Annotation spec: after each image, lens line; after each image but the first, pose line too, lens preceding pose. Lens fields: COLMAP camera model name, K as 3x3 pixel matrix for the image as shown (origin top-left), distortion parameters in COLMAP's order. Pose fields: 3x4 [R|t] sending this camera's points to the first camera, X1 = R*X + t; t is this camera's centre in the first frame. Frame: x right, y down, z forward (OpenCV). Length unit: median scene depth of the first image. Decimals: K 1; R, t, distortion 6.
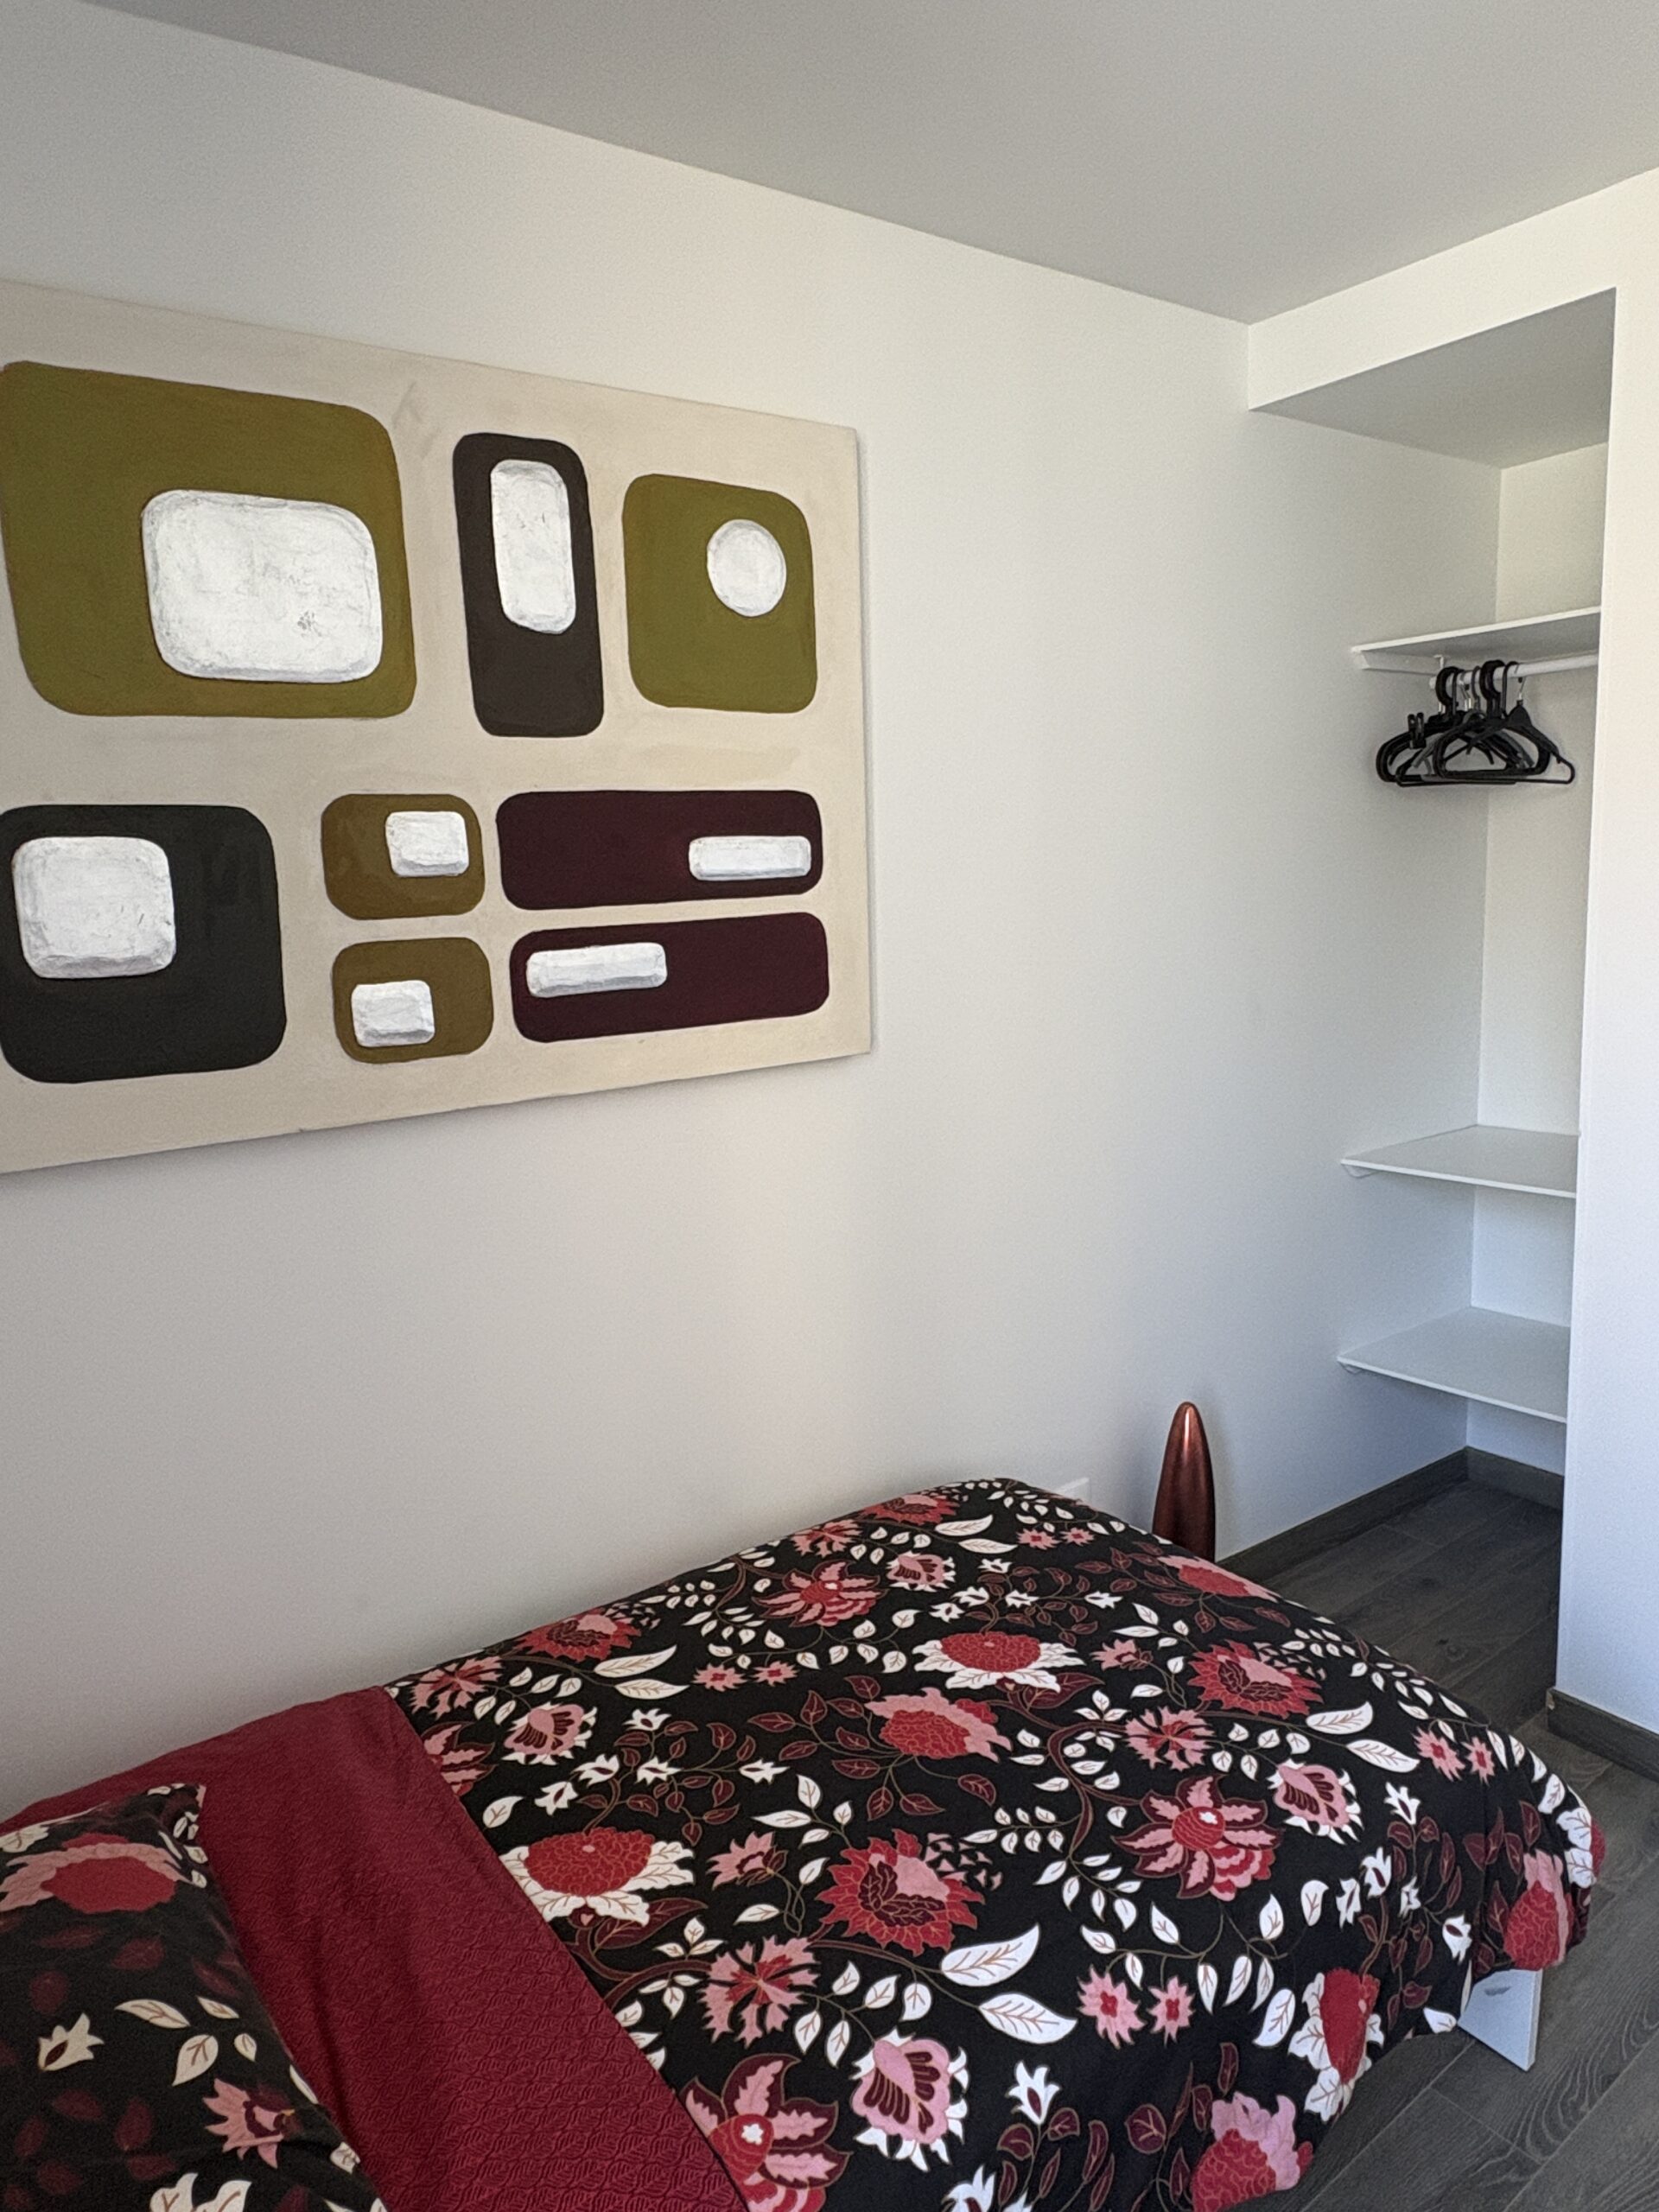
lens RADIAL K [[1405.3, 0, 829.1], [0, 1405.3, 1099.9], [0, 0, 1]] dist [-0.001130, 0.000058]
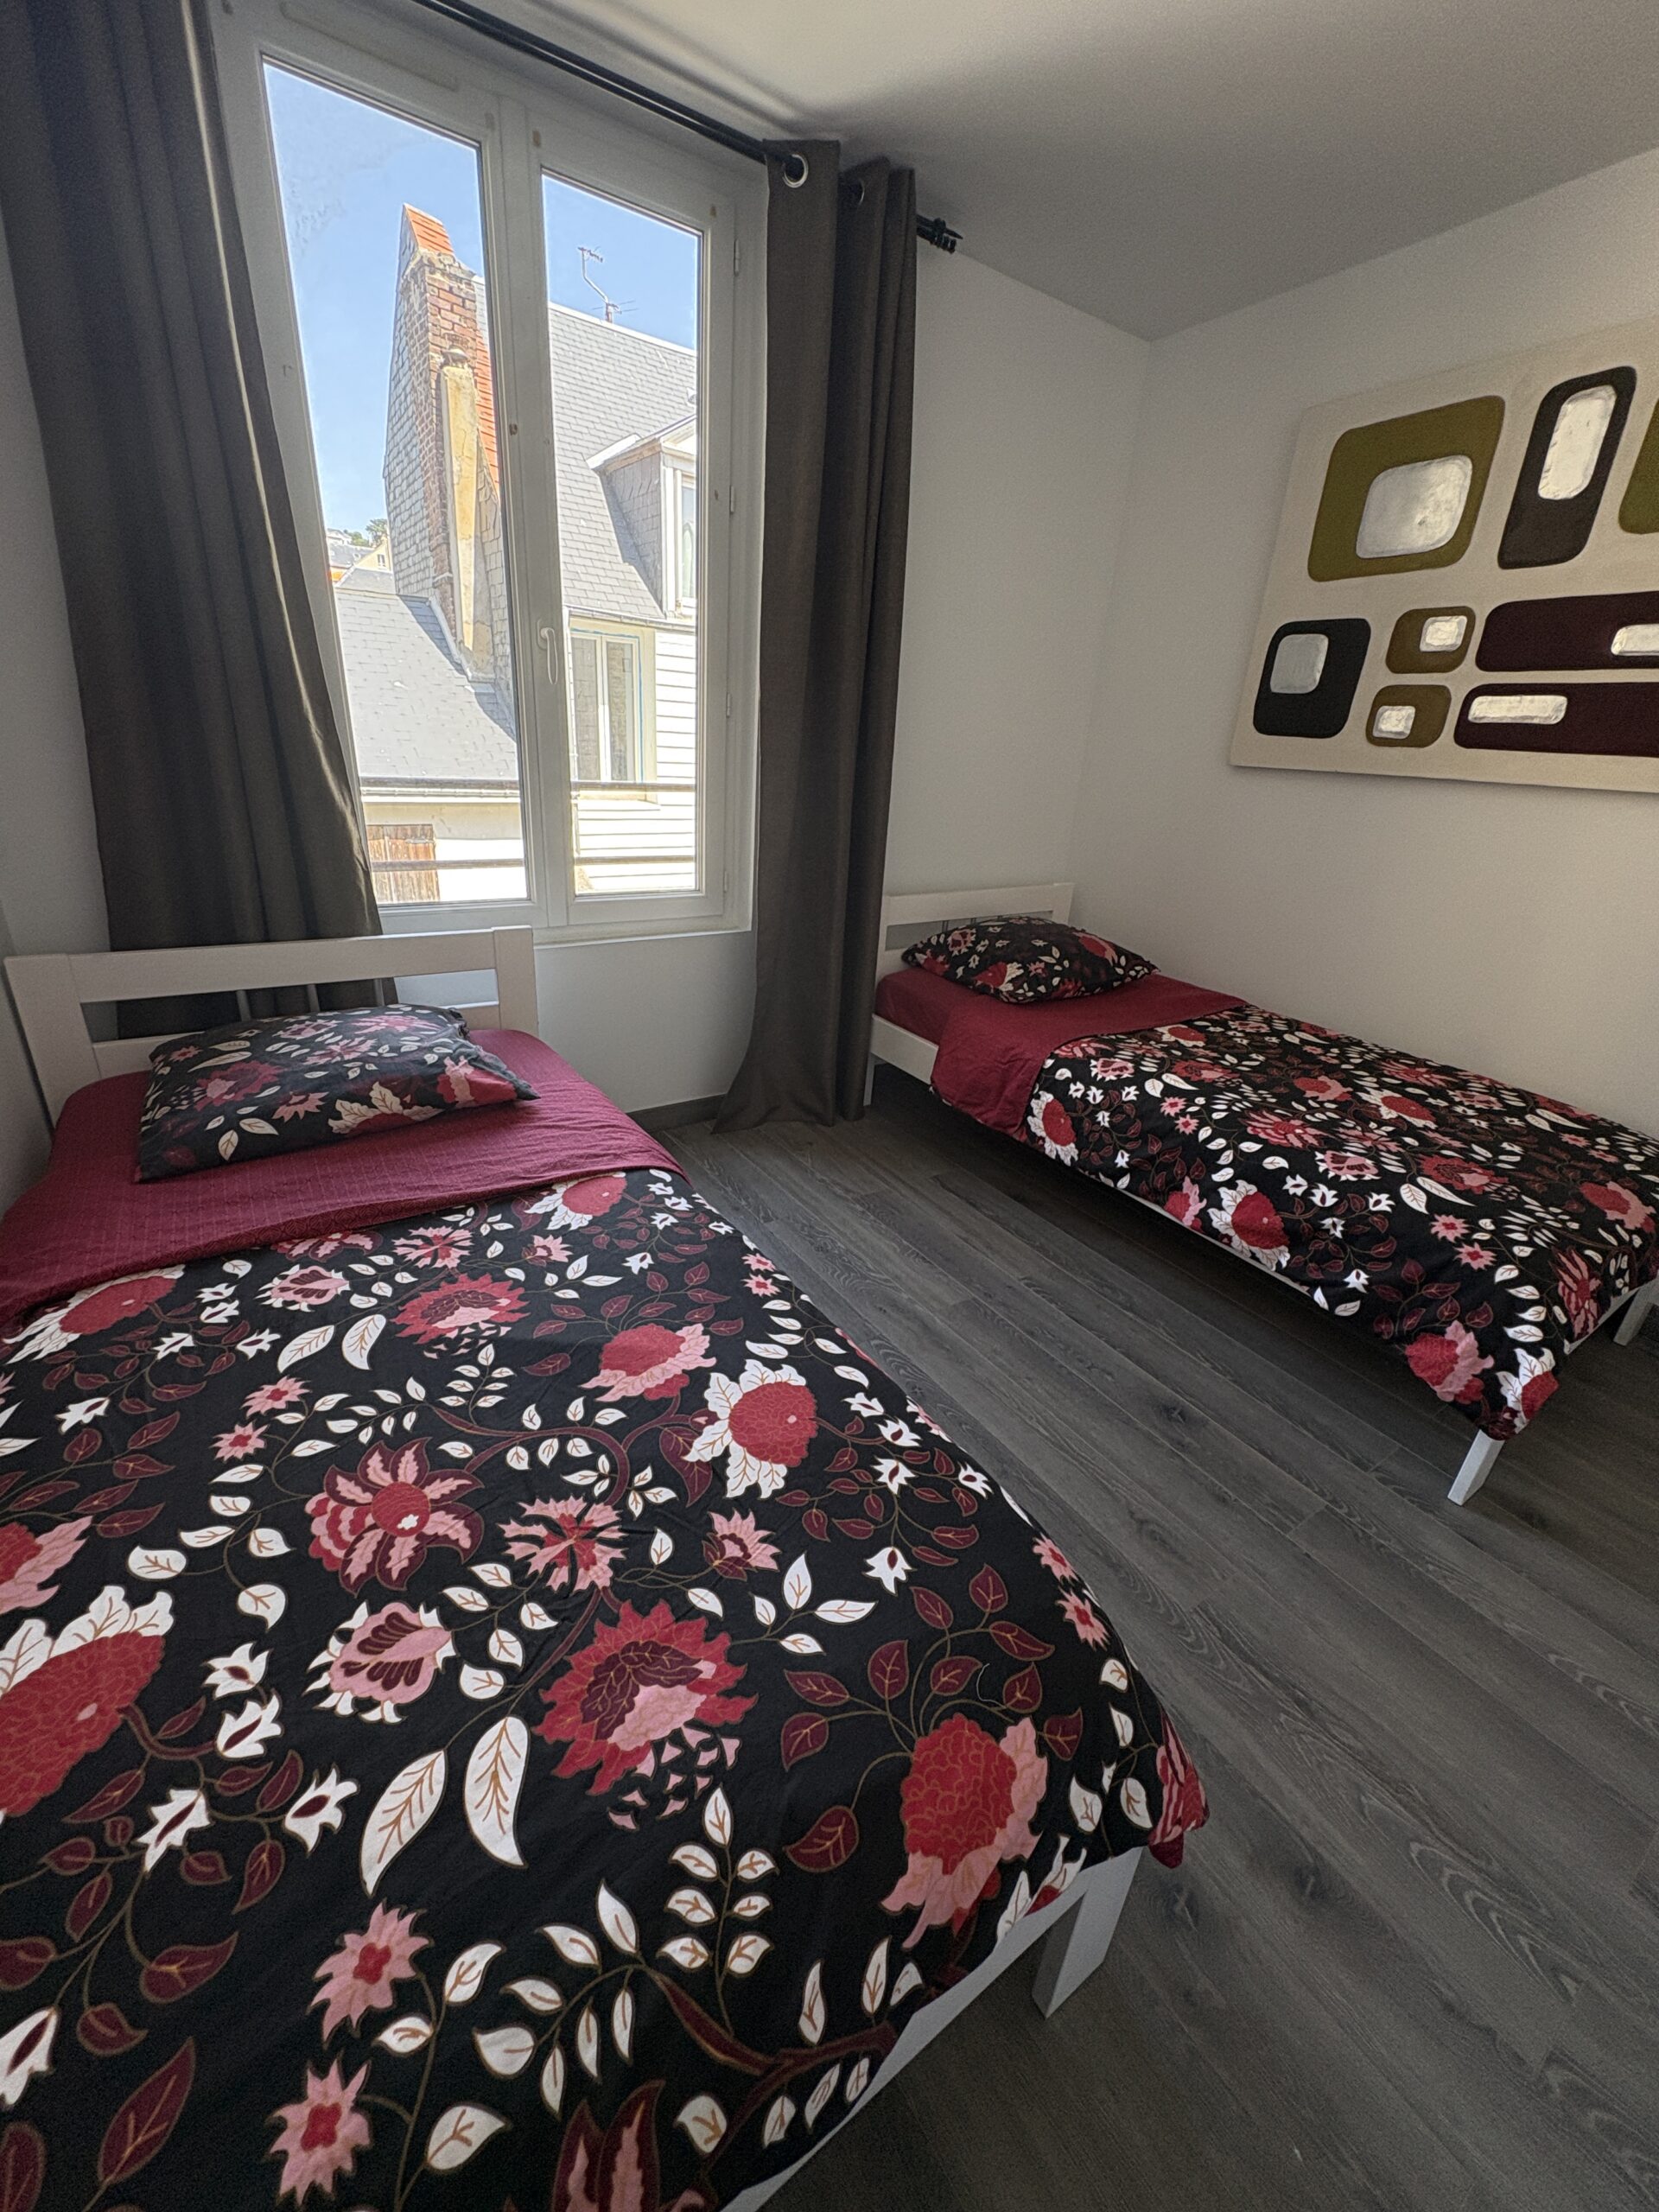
lens RADIAL K [[877.8, 0, 830.4], [0, 877.8, 1101.7], [0, 0, 1]] dist [-0.000018, 0.000017]
pose [[-0.047101, 0.429751, -0.901718, 1.211972], [-0.214905, 0.877221, 0.429301, 0.058215], [0.975499, 0.214004, 0.051038, 0.216202]]
